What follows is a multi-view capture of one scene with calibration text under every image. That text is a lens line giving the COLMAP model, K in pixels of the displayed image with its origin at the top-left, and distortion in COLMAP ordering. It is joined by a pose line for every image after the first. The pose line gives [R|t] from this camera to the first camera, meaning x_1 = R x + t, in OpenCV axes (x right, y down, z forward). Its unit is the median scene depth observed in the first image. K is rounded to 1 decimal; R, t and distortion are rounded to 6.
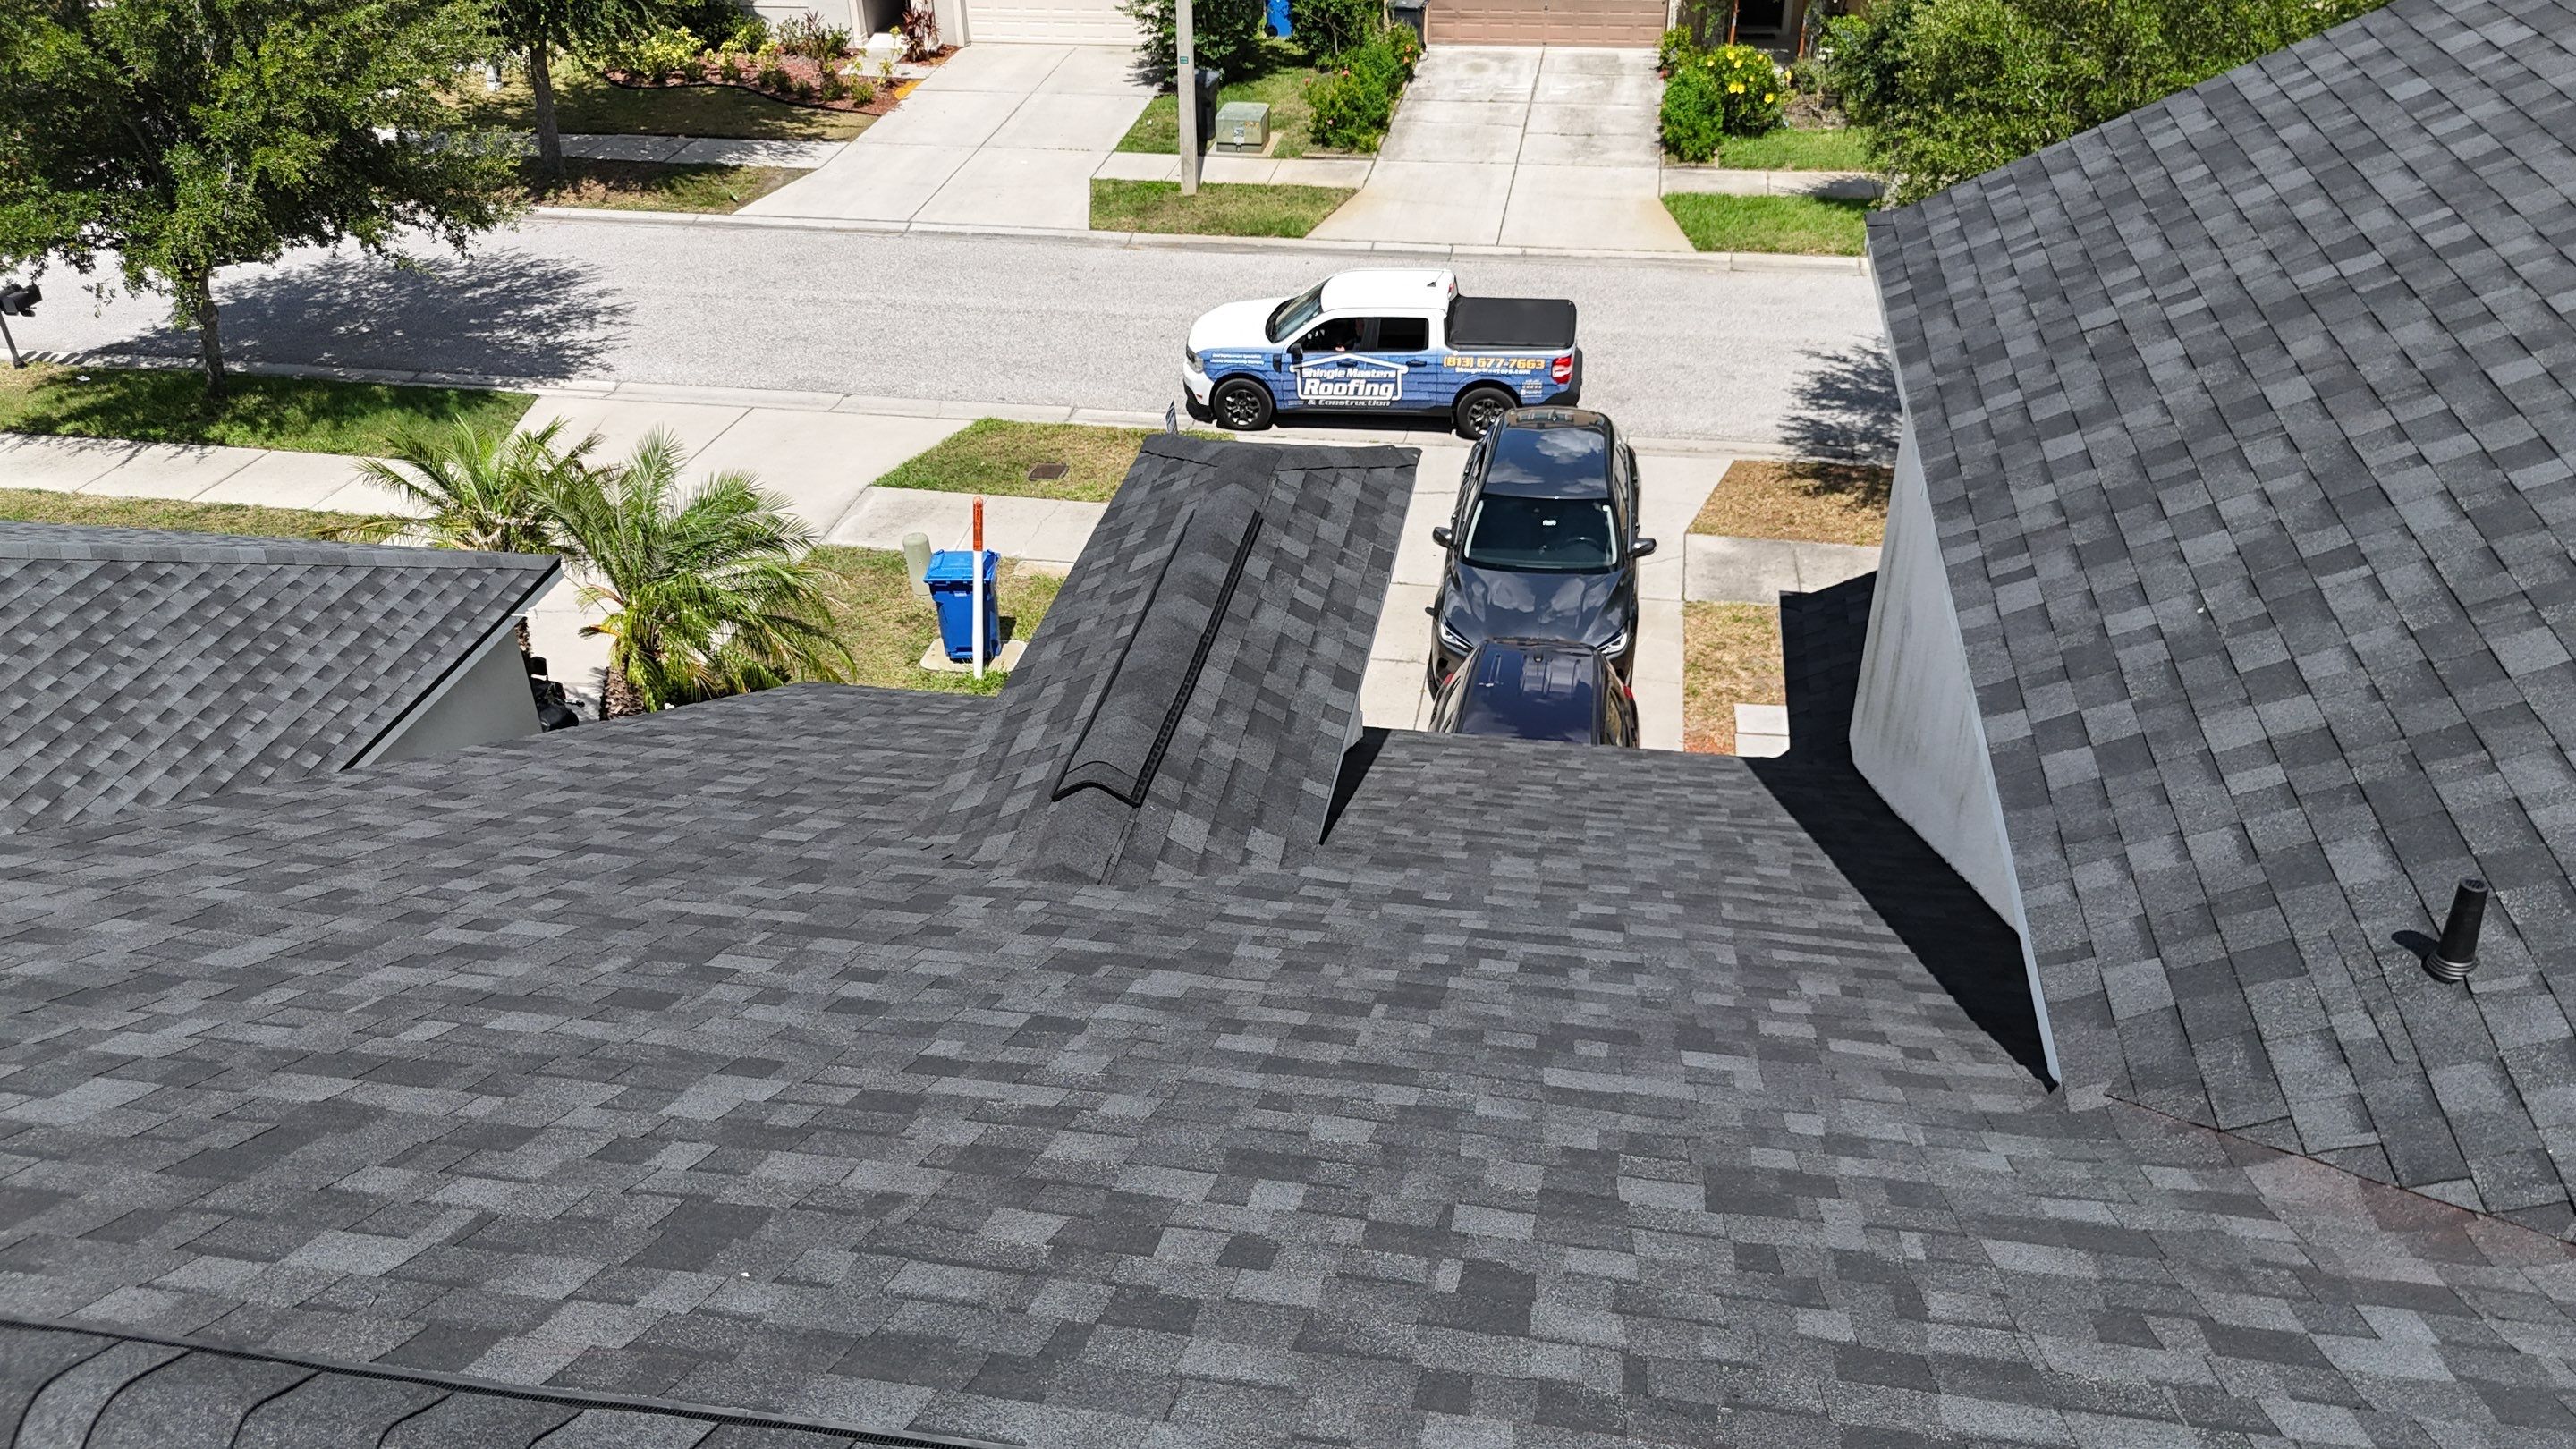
lens RADIAL K [[1897.8, 0, 1282.1], [0, 1897.8, 738.6], [0, 0, 1]] dist [0.068695, -0.068410]
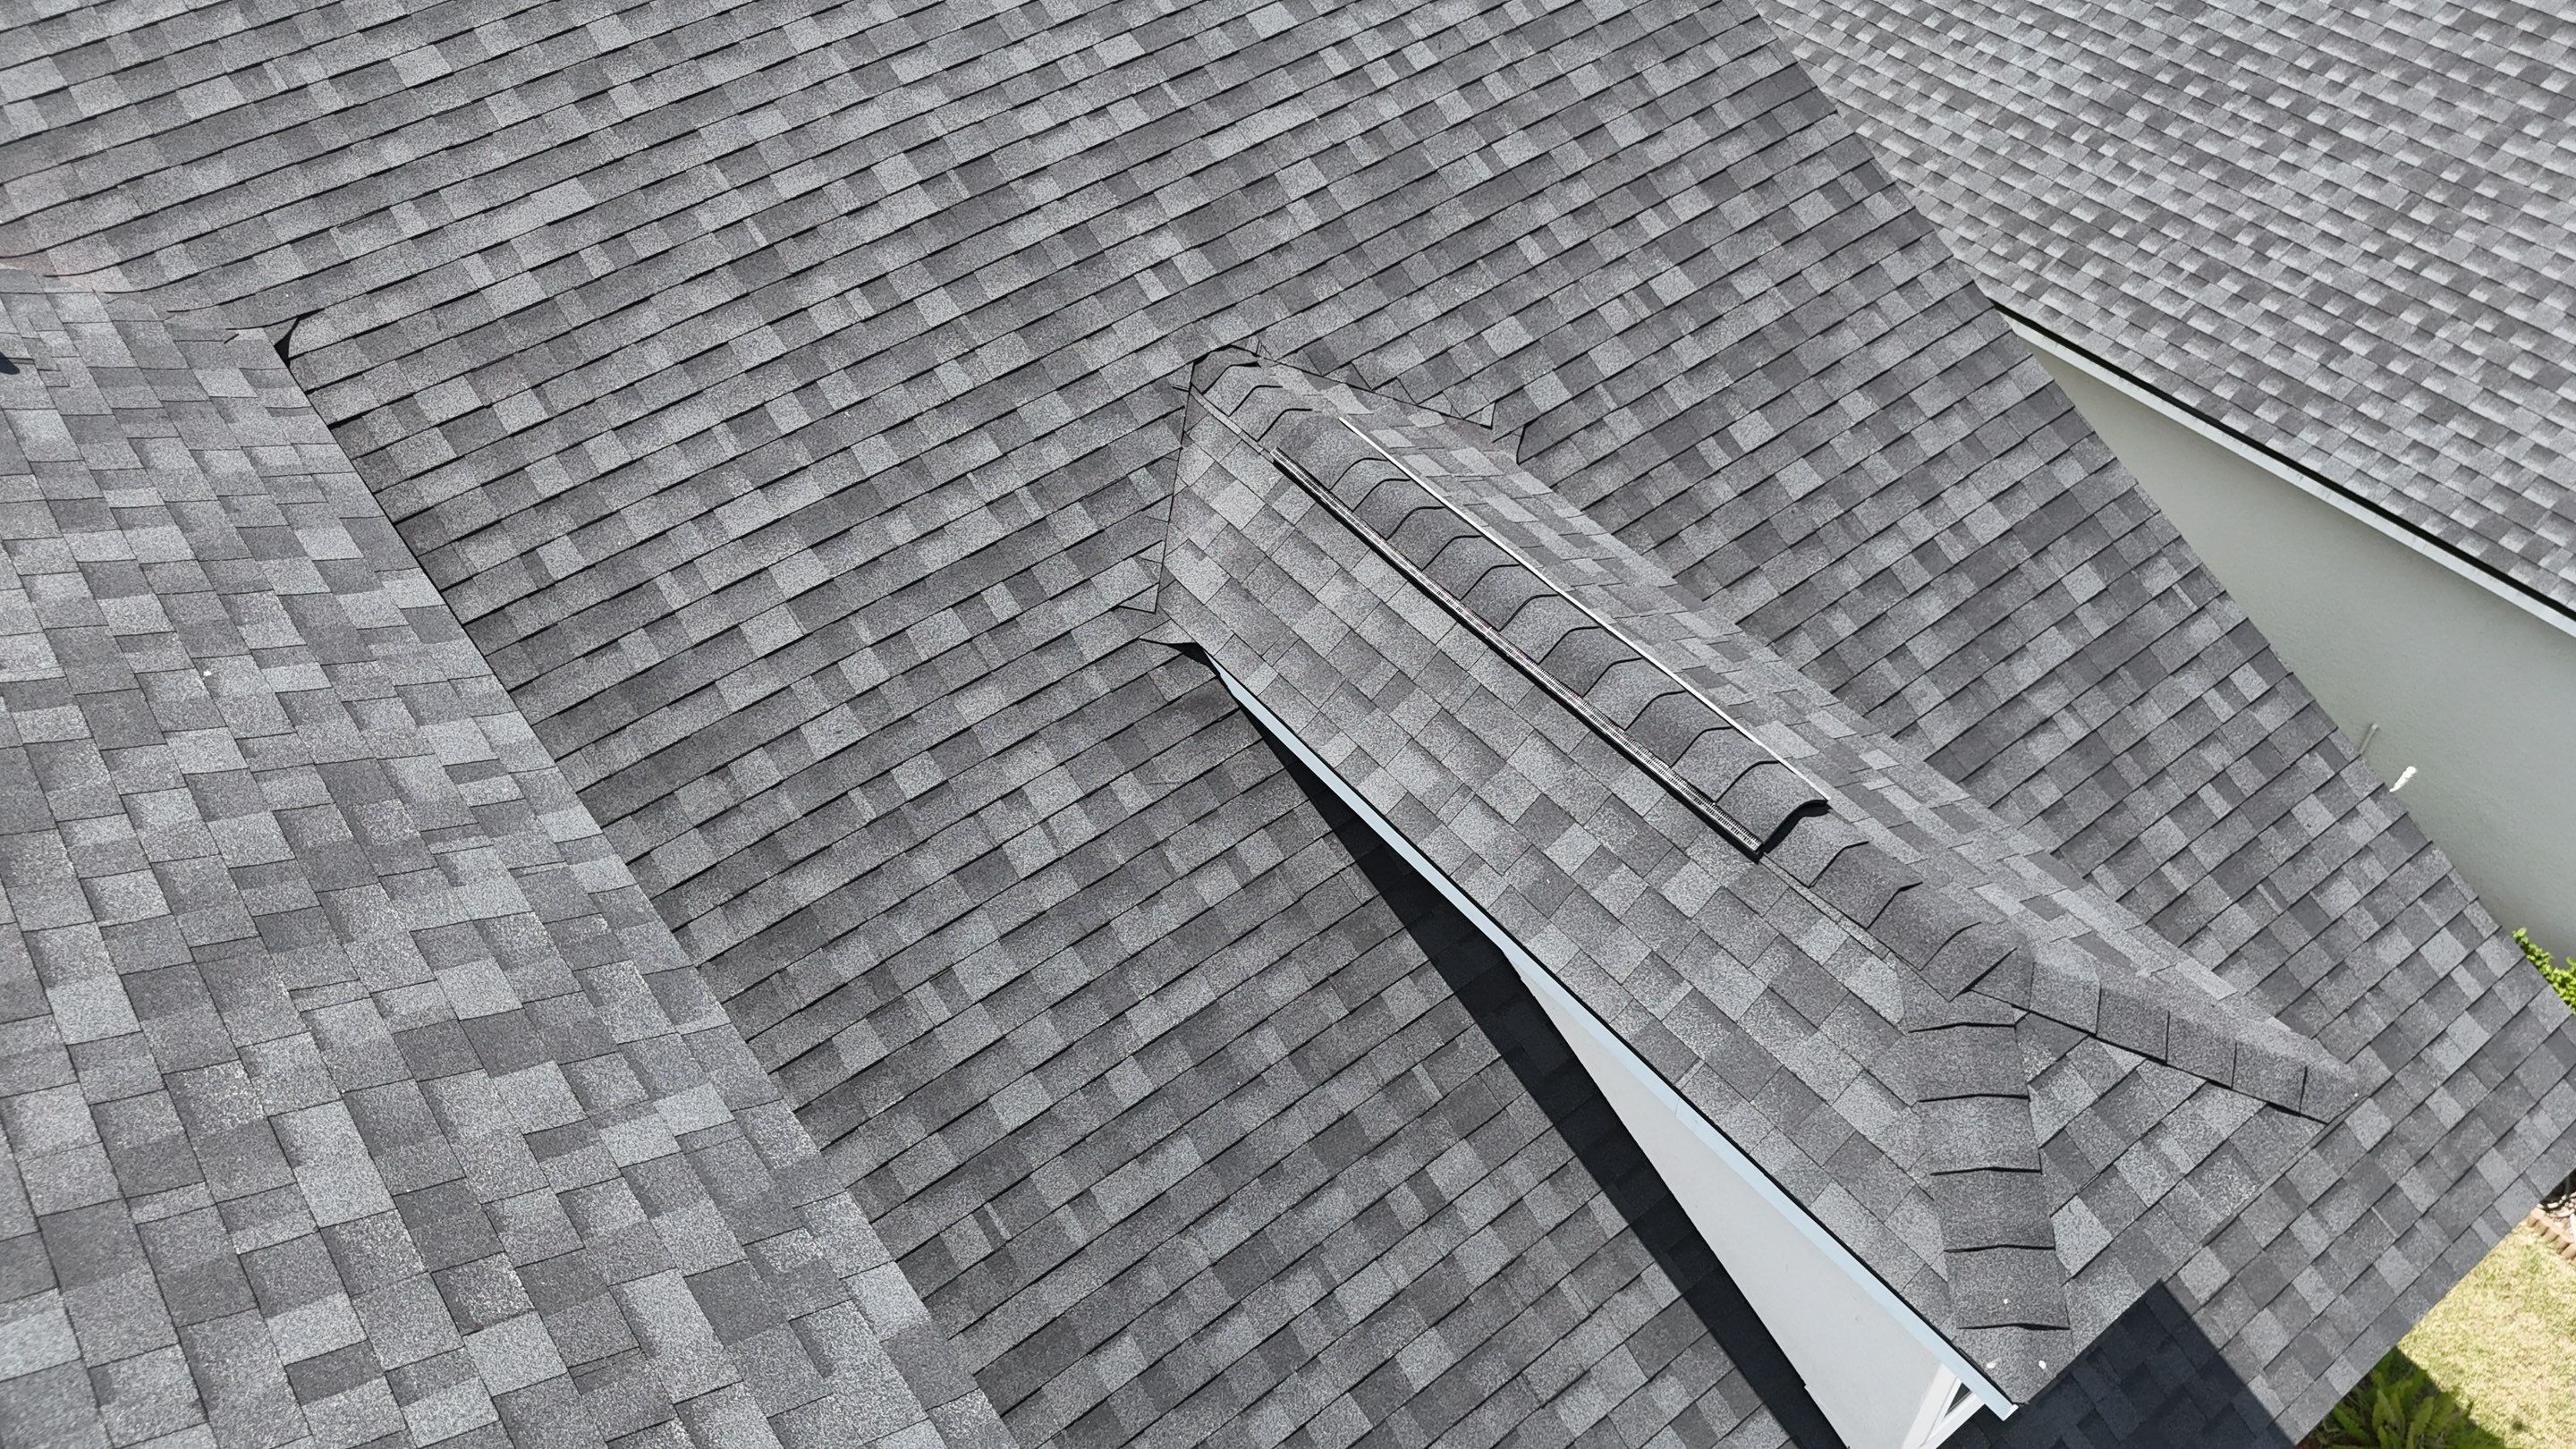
lens RADIAL K [[1897.8, 0, 1287.4], [0, 1897.8, 716.6], [0, 0, 1]] dist [0.068695, -0.068410]
pose [[-0.674052, 0.576522, -0.461819, 0.133680], [-0.352680, 0.298159, 0.886971, -0.235613], [0.649054, 0.760739, 0.002354, 0.315071]]
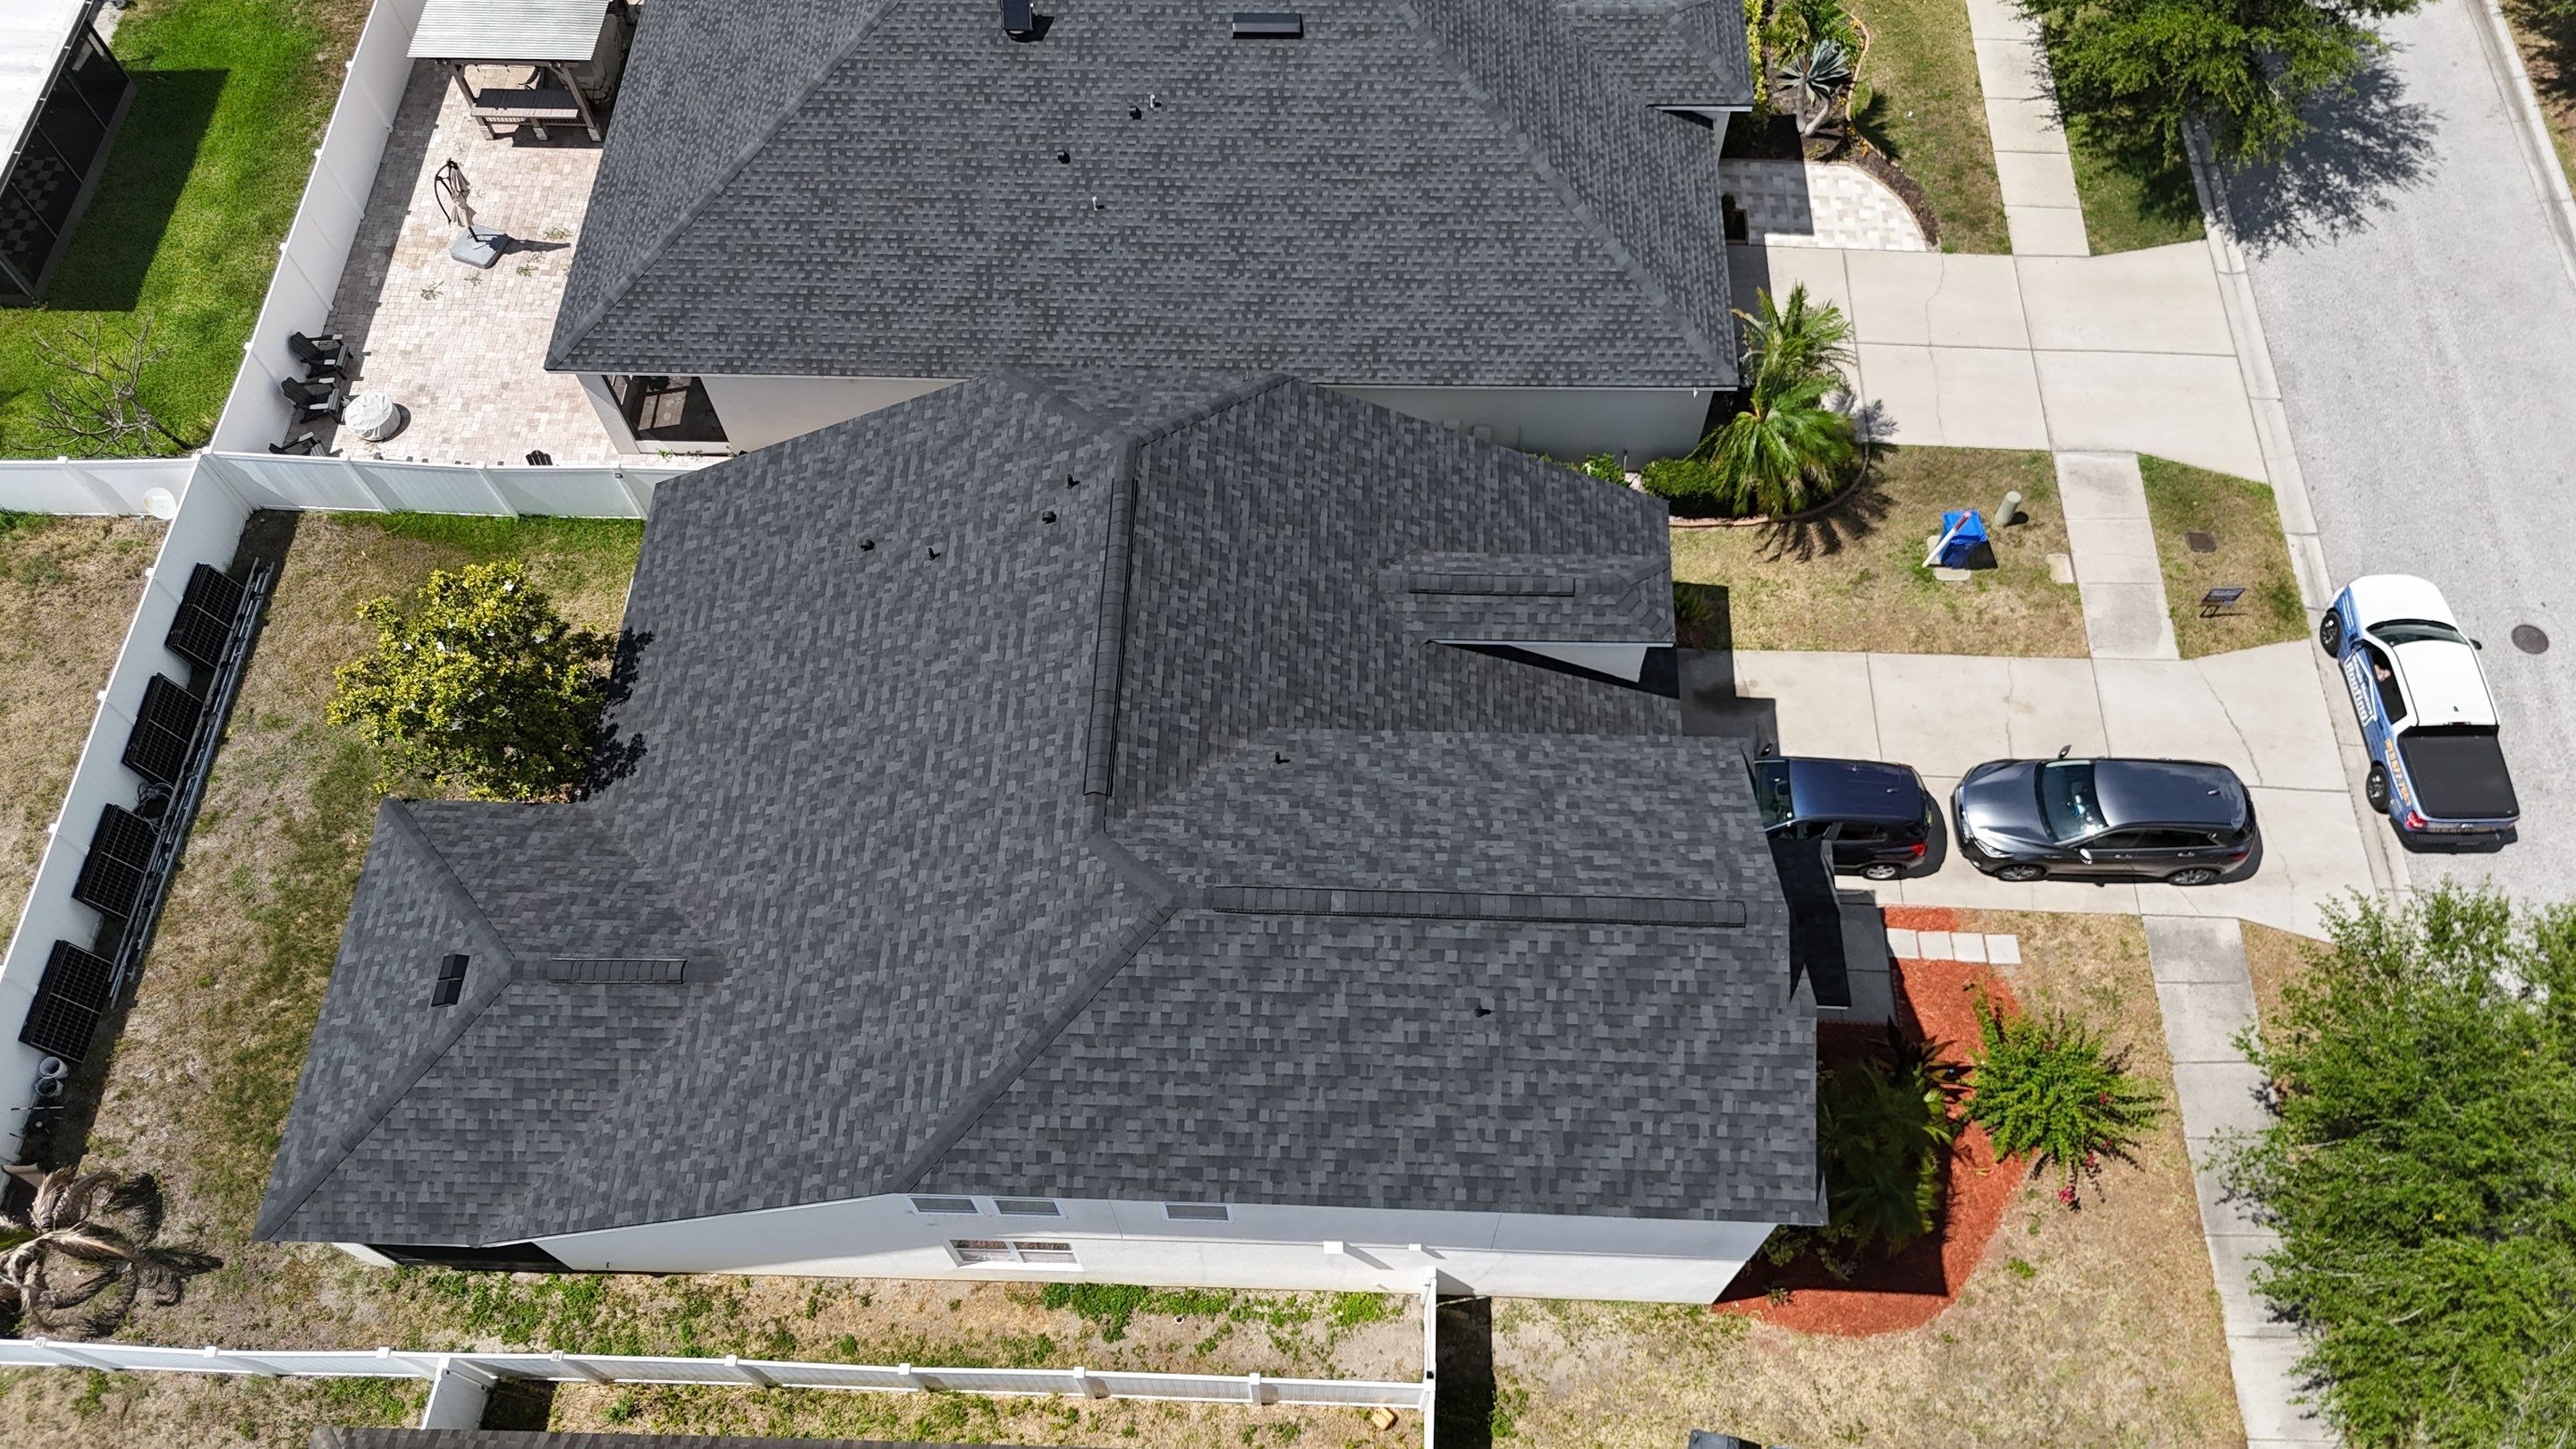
lens RADIAL K [[1897.8, 0, 1299.2], [0, 1897.8, 711.8], [0, 0, 1]] dist [0.068695, -0.068410]
pose [[0.144827, 0.874571, -0.462763, 0.566578], [-0.528222, 0.463811, 0.711239, -0.741021], [0.836664, 0.141435, 0.529140, -0.372118]]
